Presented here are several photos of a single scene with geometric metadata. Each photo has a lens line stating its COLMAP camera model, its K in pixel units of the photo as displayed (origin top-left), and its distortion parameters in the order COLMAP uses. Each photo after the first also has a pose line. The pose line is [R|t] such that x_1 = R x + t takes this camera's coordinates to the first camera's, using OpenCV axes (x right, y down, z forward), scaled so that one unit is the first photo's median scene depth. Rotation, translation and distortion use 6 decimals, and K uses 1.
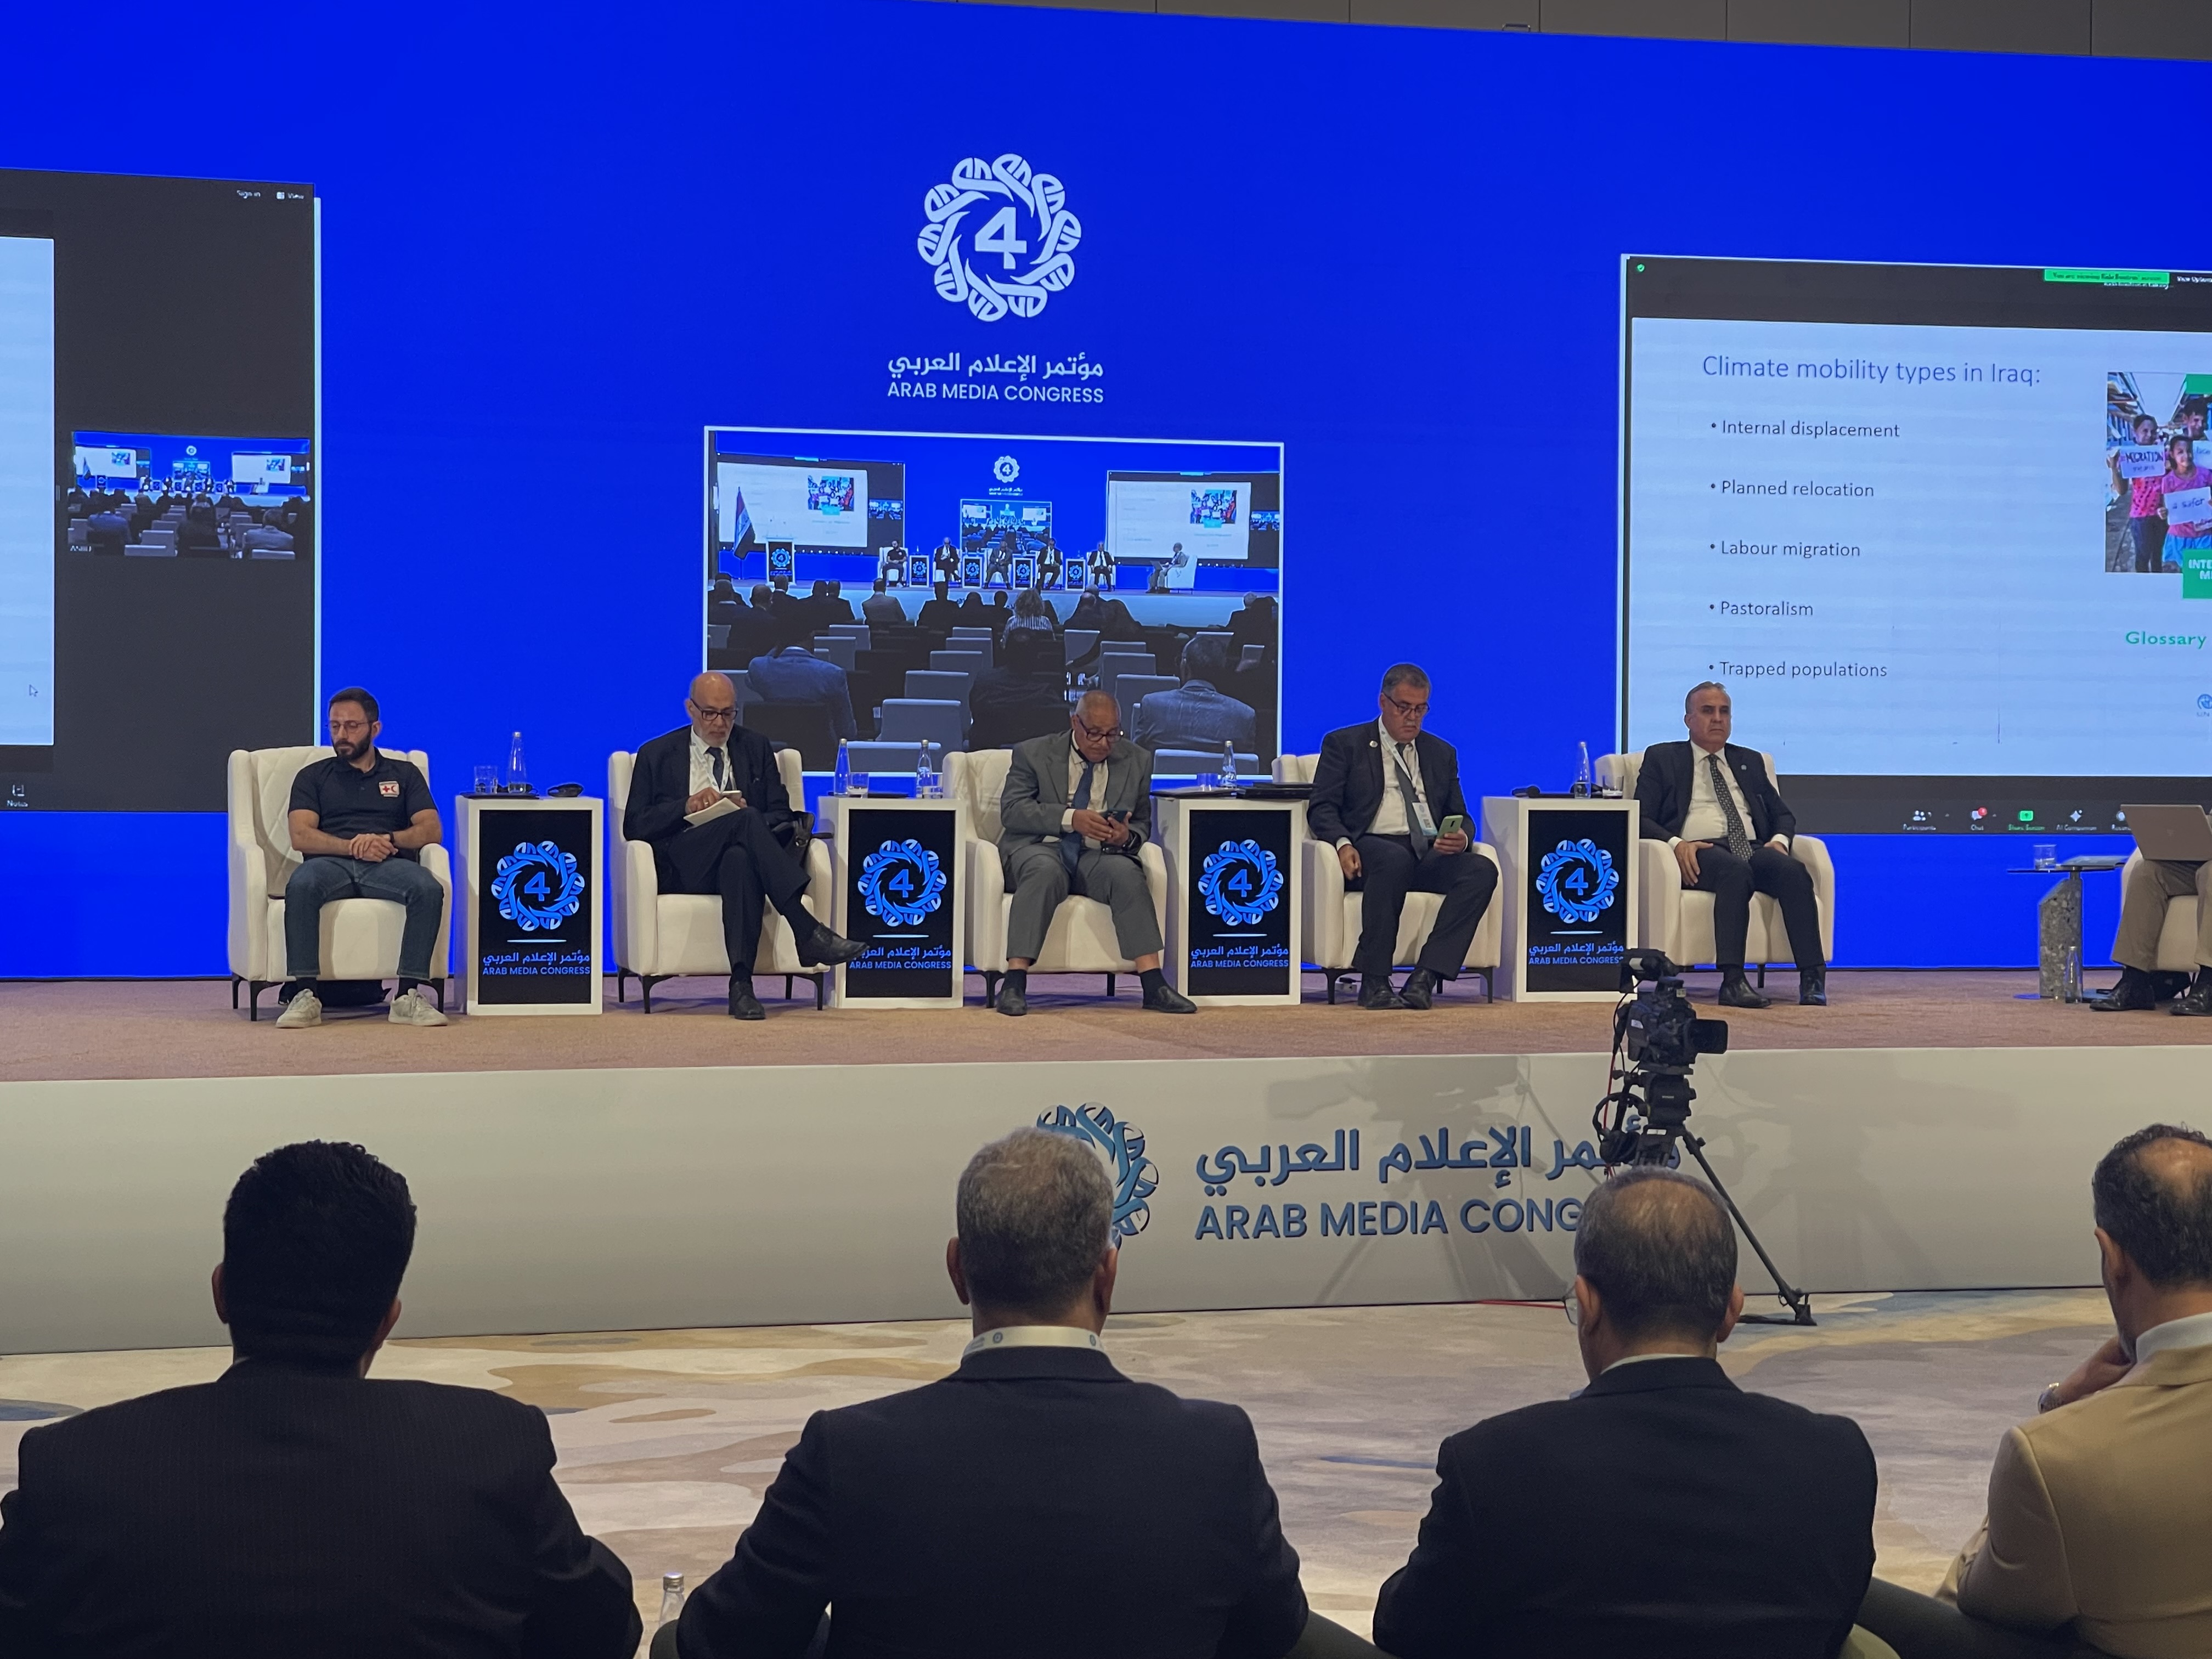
lens RADIAL K [[4409.8, 0, 1124.2], [0, 4409.8, 822.4], [0, 0, 1]] dist [0.157470, 0.000000]
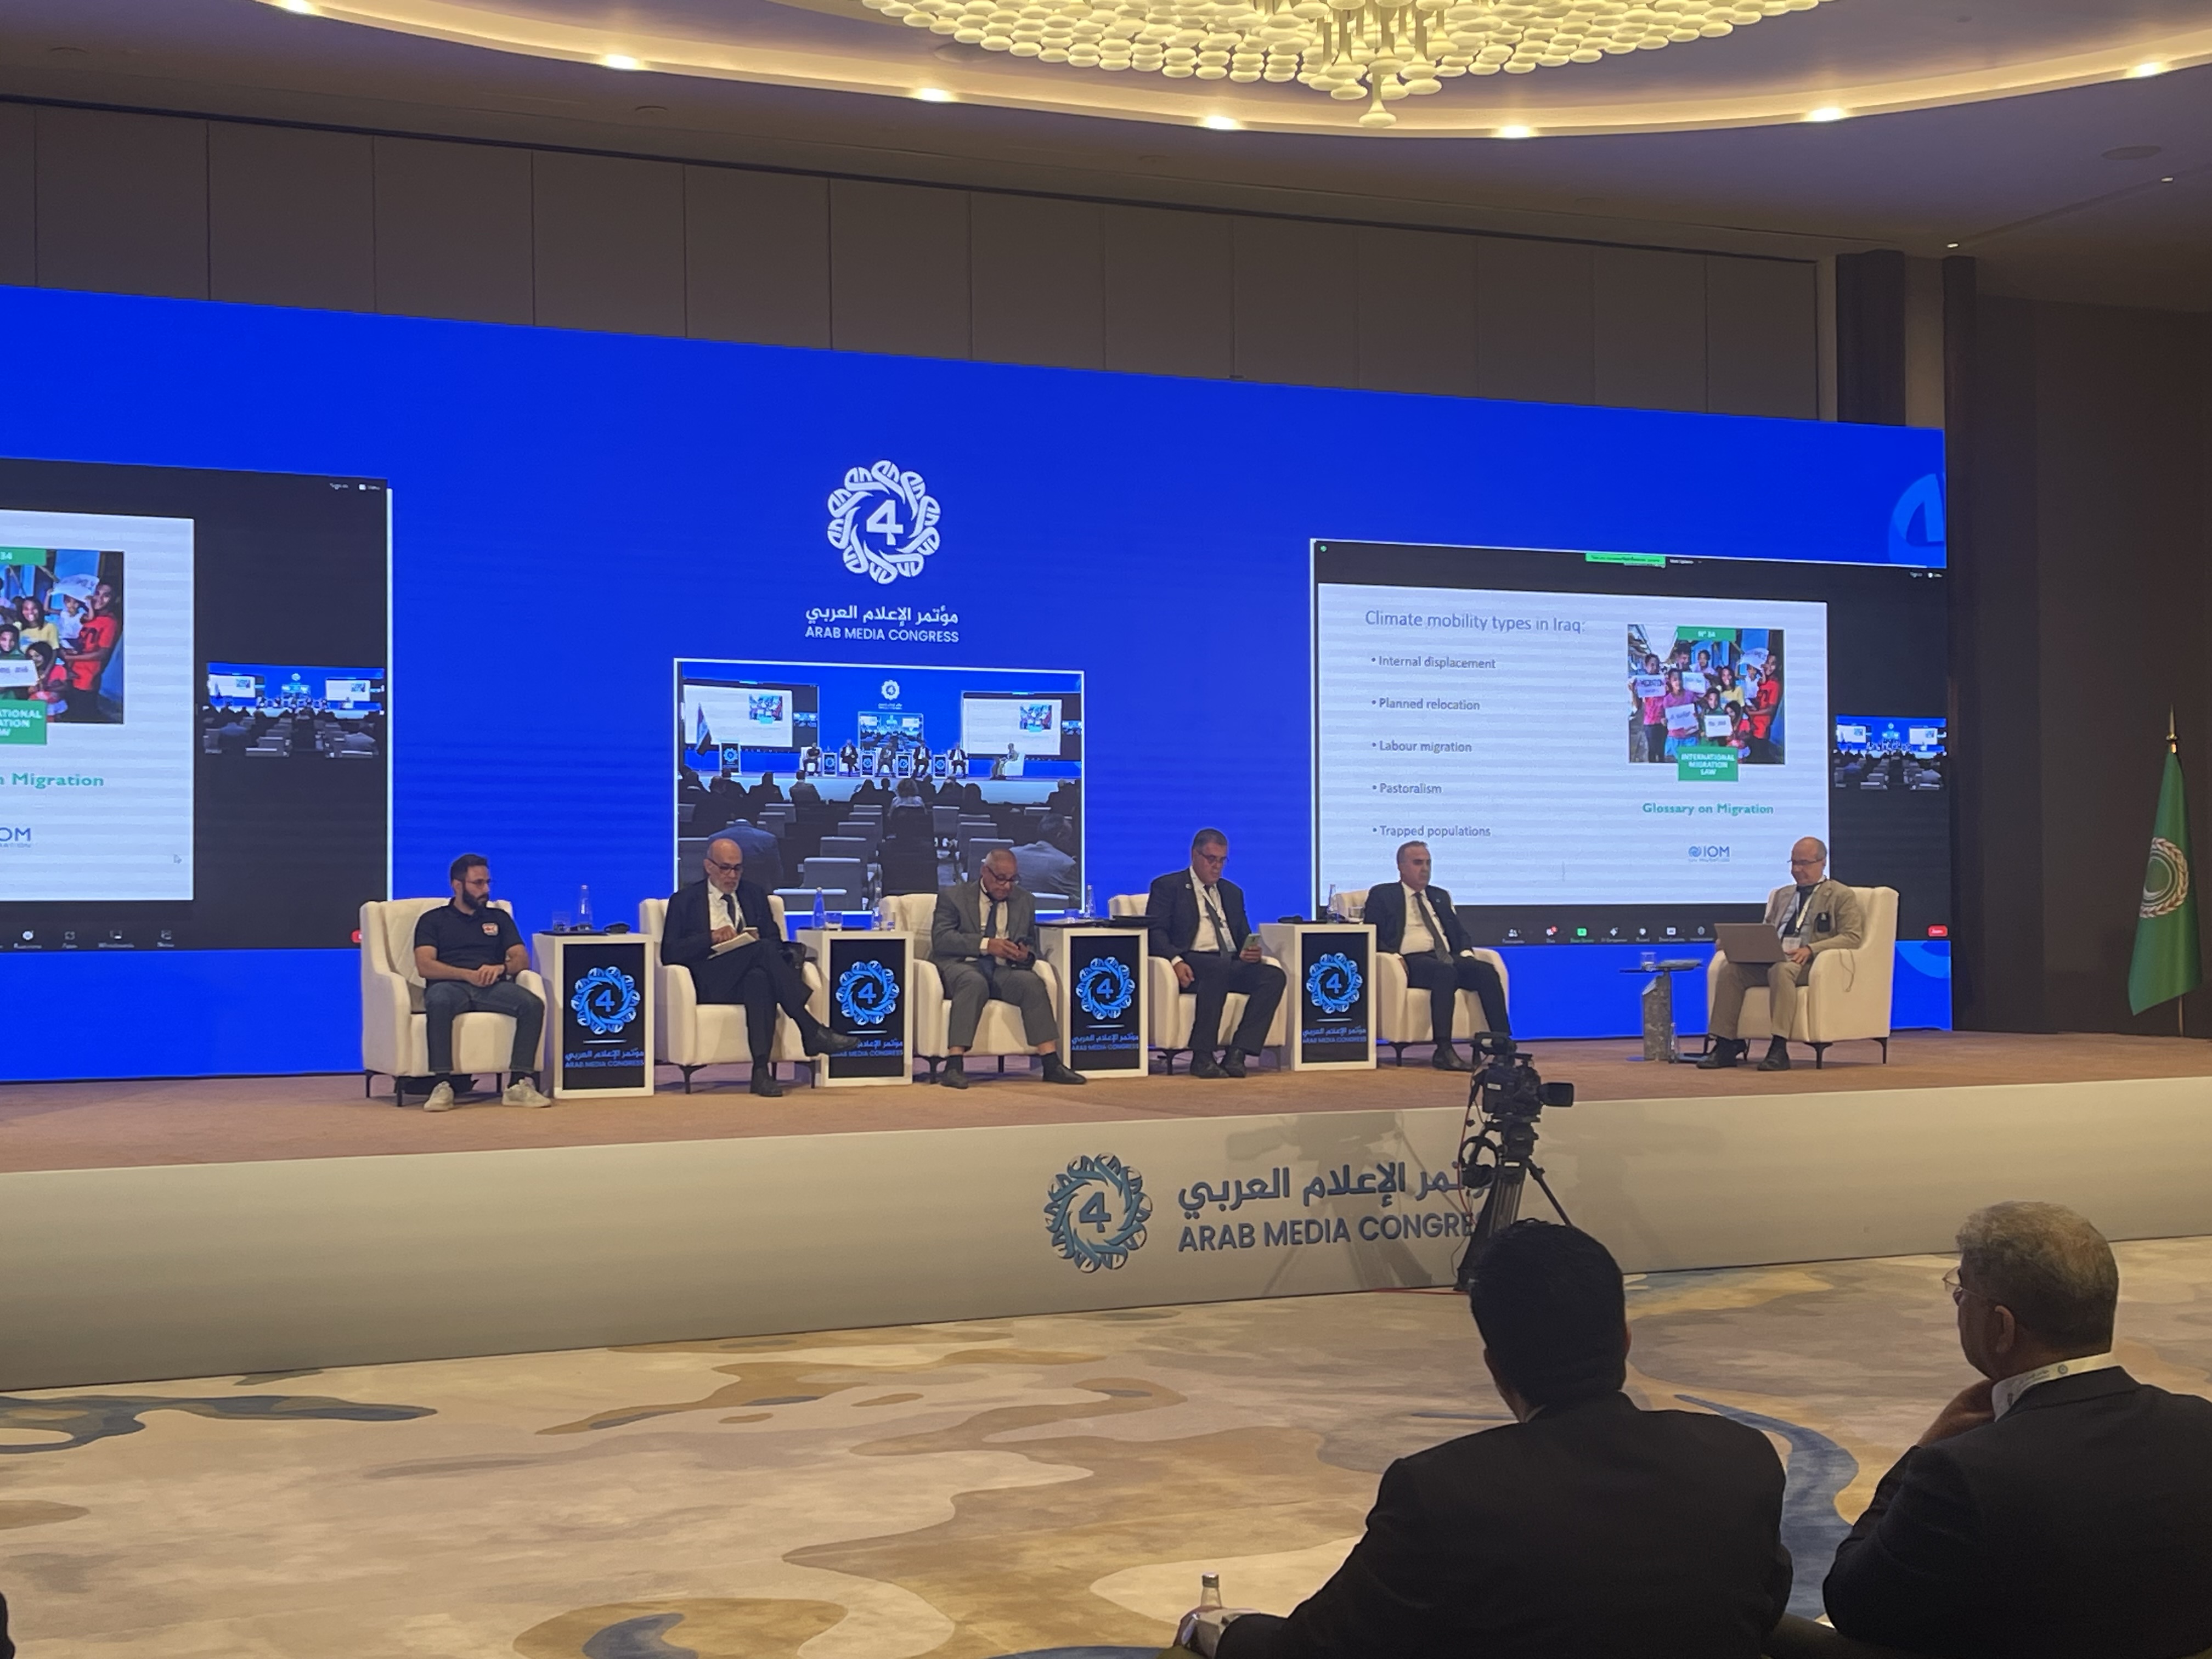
lens RADIAL K [[3089.8, 0, 1138.2], [0, 3089.8, 837.0], [0, 0, 1]] dist [0.087541, 0.000000]
pose [[0.985742, -0.008724, 0.168039, -0.125995], [0.014415, 0.999362, -0.032671, -0.001927], [-0.167646, 0.034628, 0.985239, 0.046149]]
